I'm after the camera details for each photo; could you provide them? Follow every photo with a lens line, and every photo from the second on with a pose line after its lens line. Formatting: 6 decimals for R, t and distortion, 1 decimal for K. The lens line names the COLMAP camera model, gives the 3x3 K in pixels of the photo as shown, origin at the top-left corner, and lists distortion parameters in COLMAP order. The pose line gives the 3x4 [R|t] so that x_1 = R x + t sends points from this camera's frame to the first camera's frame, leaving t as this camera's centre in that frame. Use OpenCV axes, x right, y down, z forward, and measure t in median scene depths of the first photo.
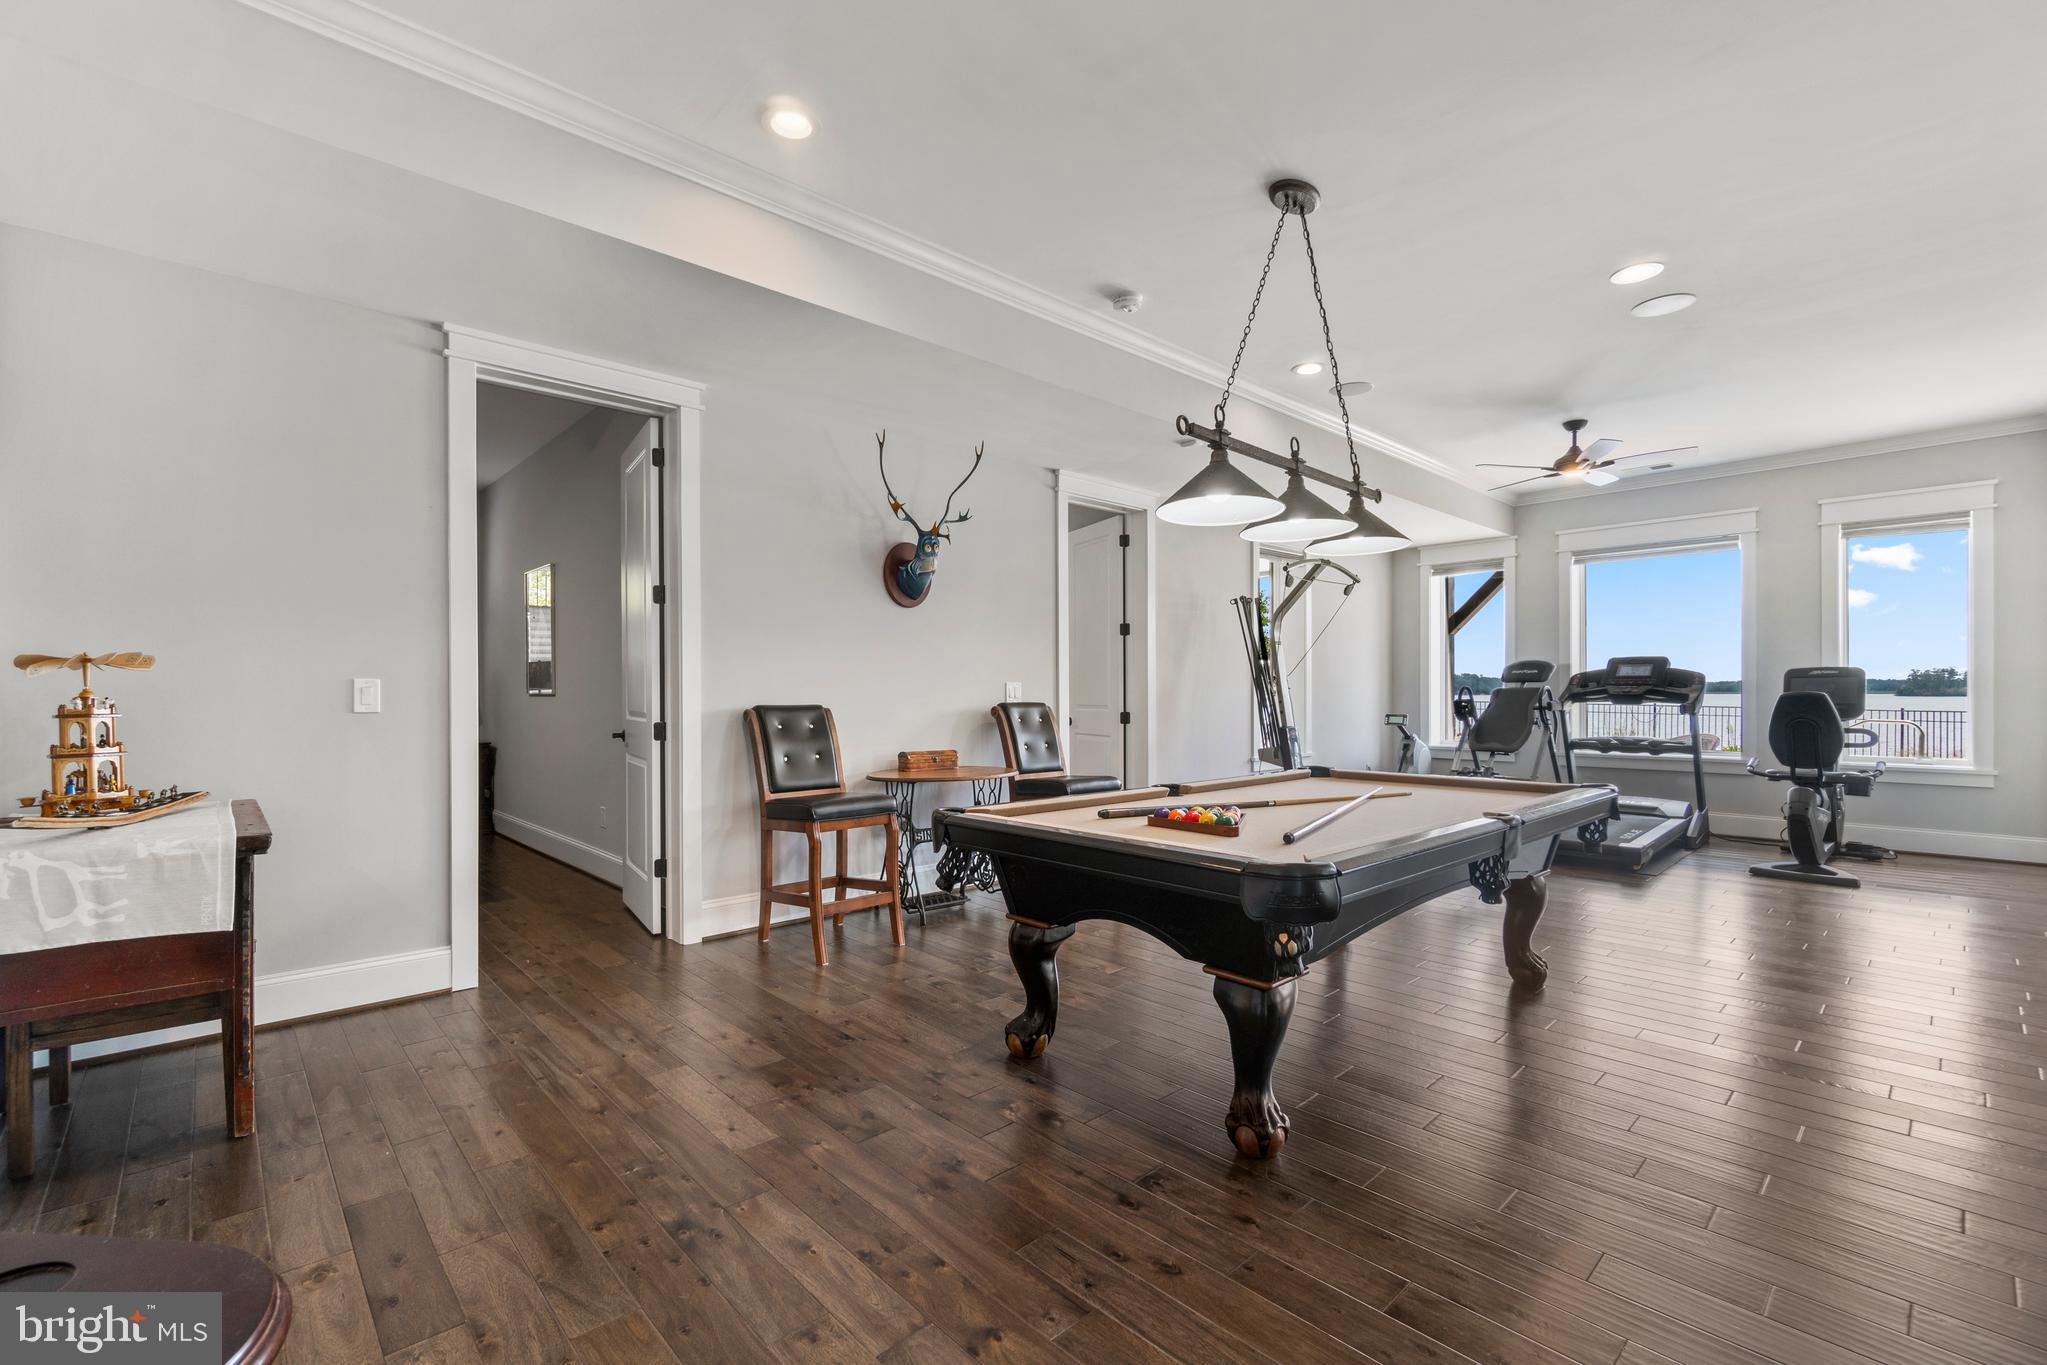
lens RADIAL K [[884.9, 0, 981.8], [0, 884.9, 696.0], [0, 0, 1]] dist [0.000221, 0.000101]
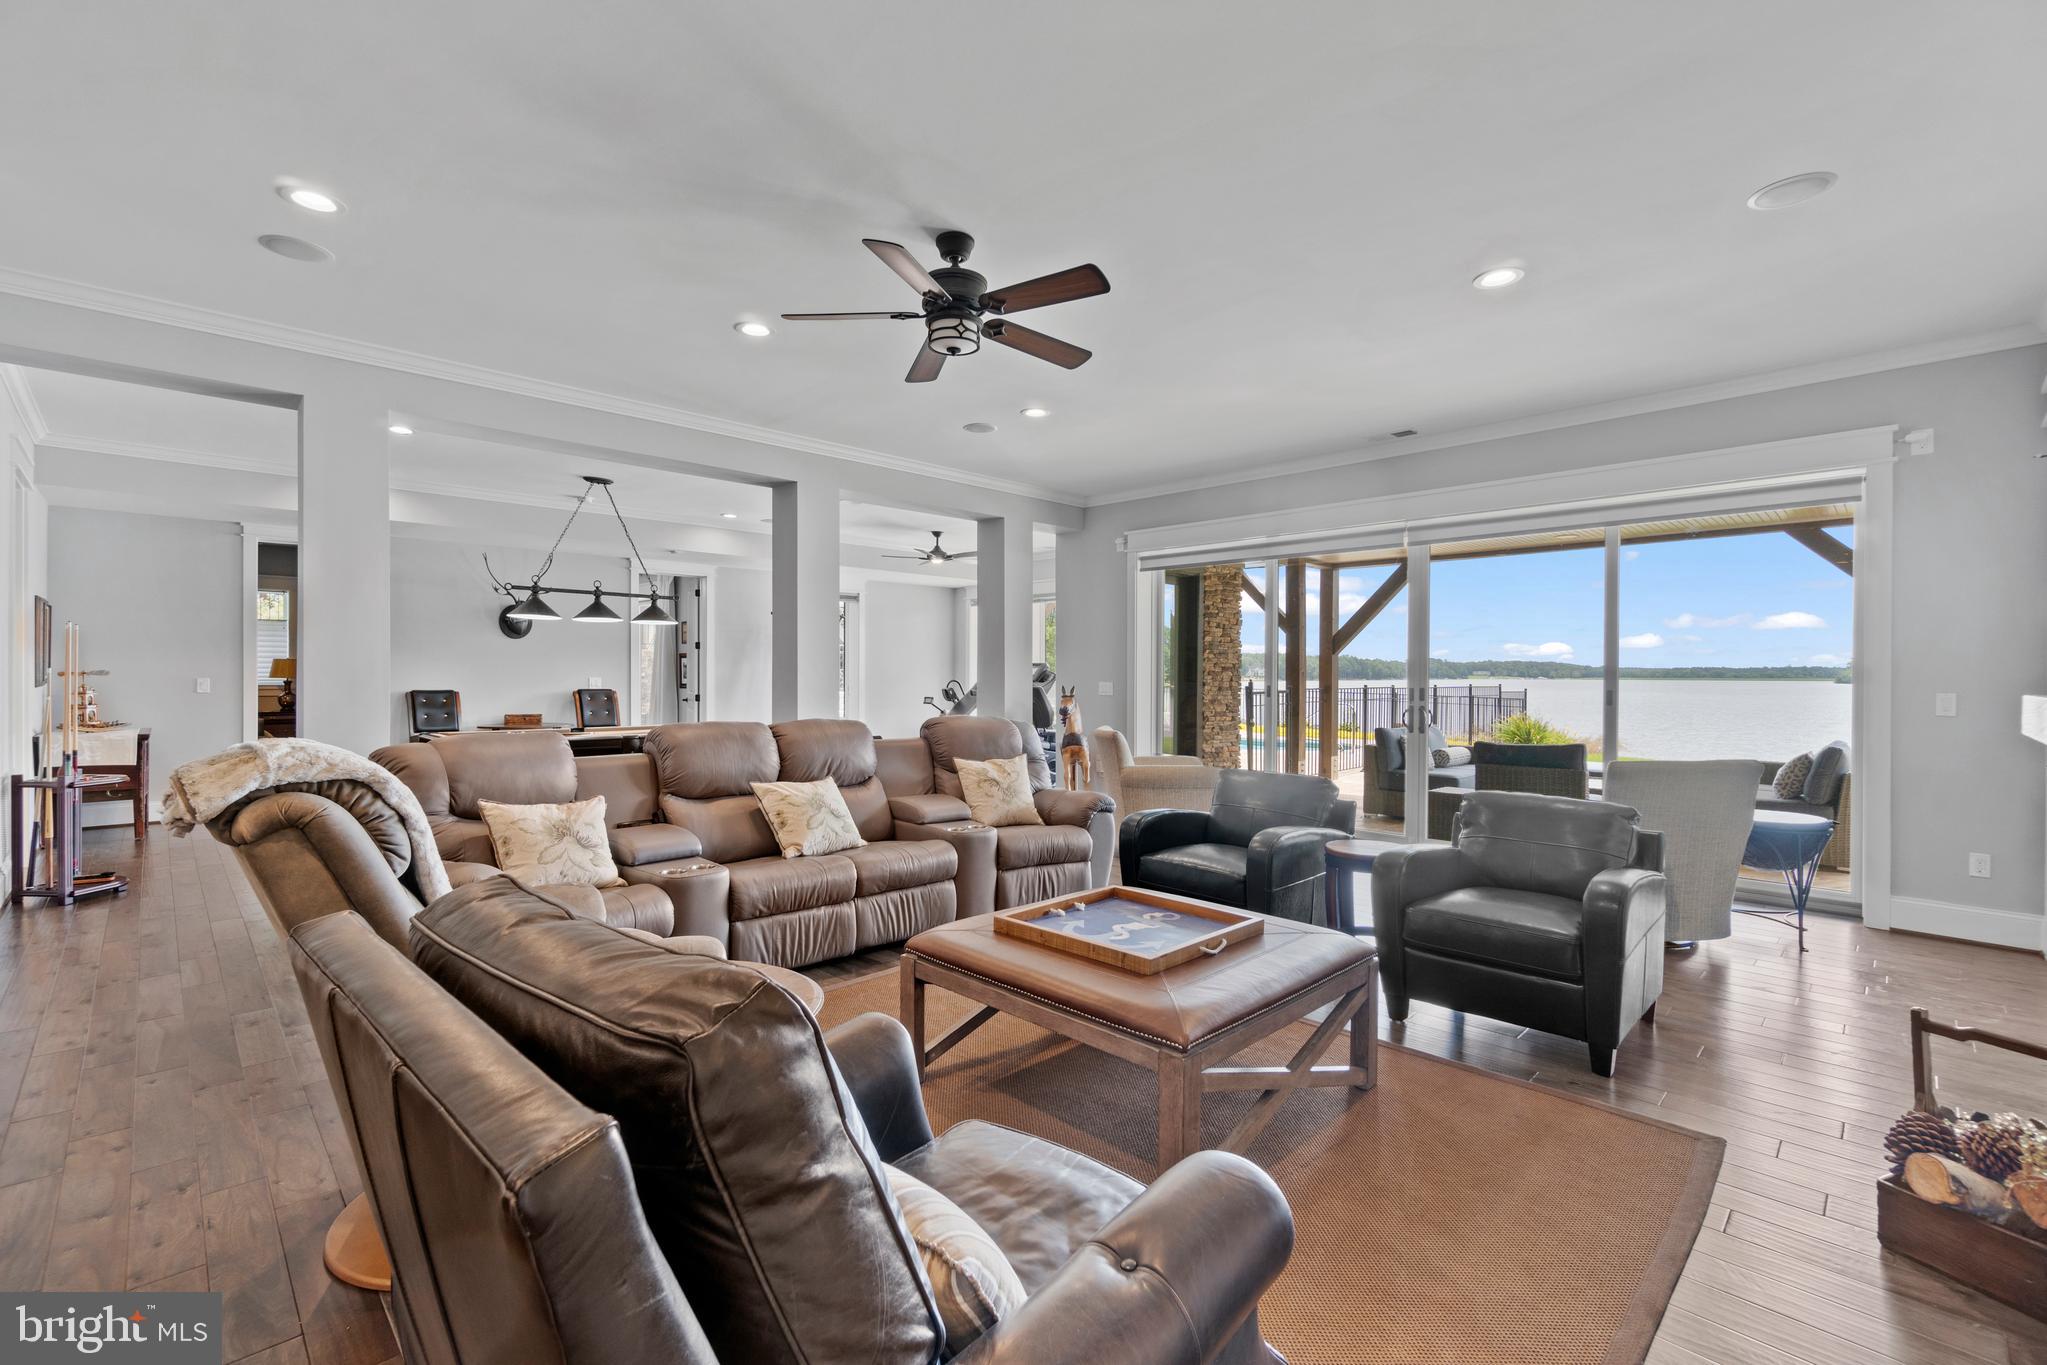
lens RADIAL K [[883.2, 0, 1007.3], [0, 883.2, 676.2], [0, 0, 1]] dist [0.000118, 0.000019]
pose [[0.999267, 0.002107, 0.038220, 1.604651], [-0.001925, 0.999987, -0.004777, -0.022321], [-0.038229, 0.004700, 0.999258, -1.699203]]
